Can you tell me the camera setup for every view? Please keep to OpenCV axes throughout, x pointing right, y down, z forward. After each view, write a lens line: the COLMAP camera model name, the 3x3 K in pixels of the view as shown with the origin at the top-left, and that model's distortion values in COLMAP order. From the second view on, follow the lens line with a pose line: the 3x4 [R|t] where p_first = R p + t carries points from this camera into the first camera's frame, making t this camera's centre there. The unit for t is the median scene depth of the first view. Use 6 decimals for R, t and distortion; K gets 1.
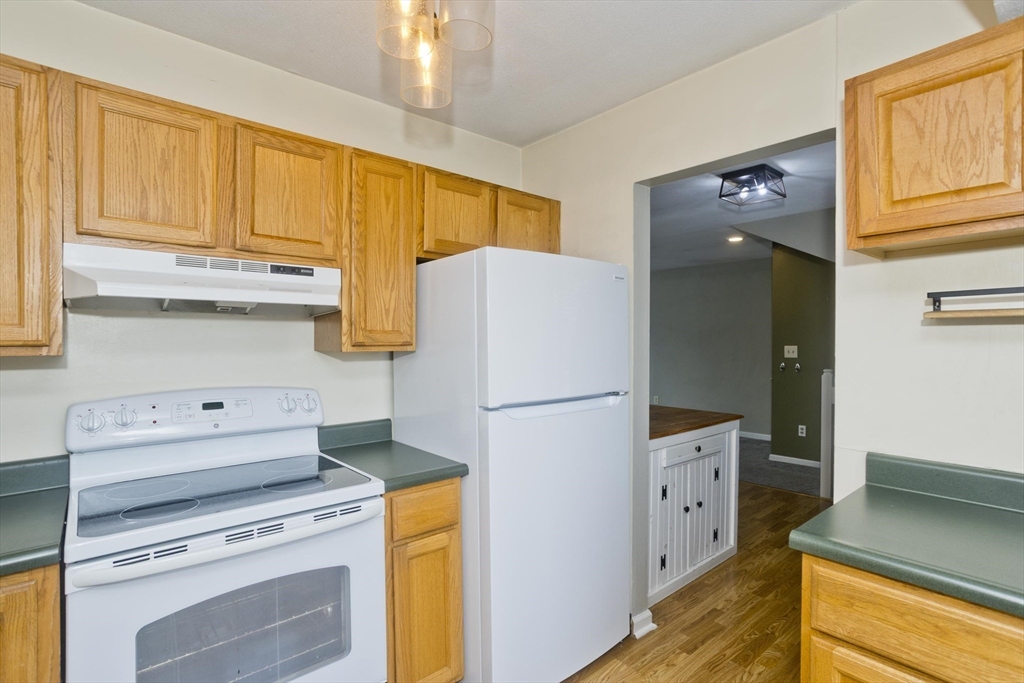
lens RADIAL K [[501.0, 0, 517.4], [0, 501.0, 343.2], [0, 0, 1]] dist [-0.031530, 0.009595]
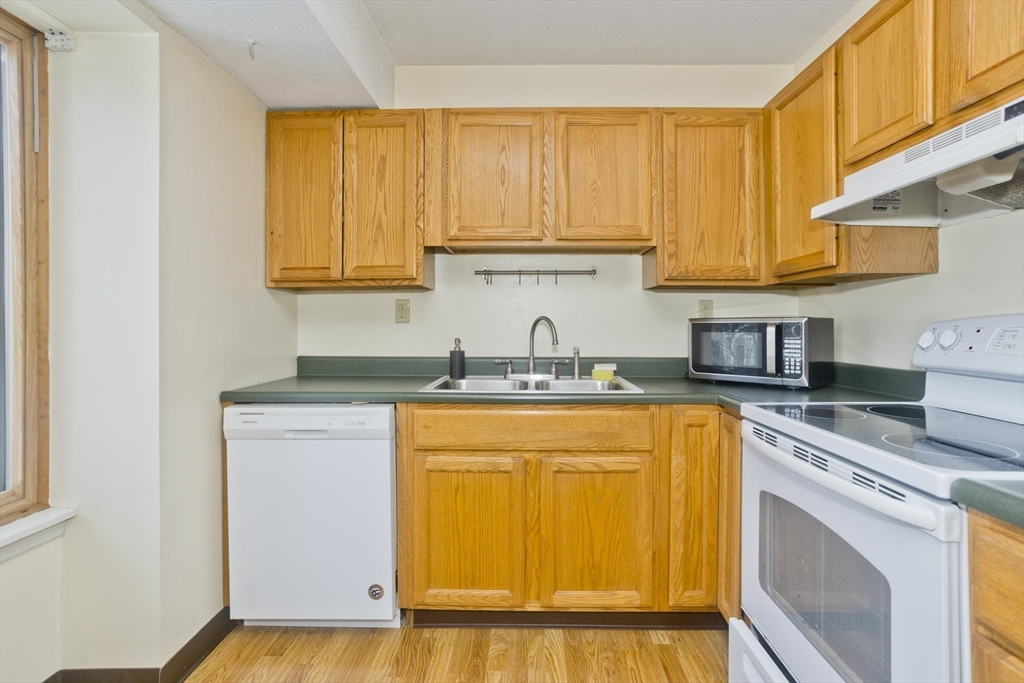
lens RADIAL K [[501.0, 0, 519.3], [0, 501.0, 321.6], [0, 0, 1]] dist [-0.031530, 0.009595]
pose [[-0.676049, -0.004081, -0.736845, 0.376497], [-0.008502, 0.999961, 0.002262, 0.115214], [0.736807, 0.007794, -0.676058, 0.962896]]
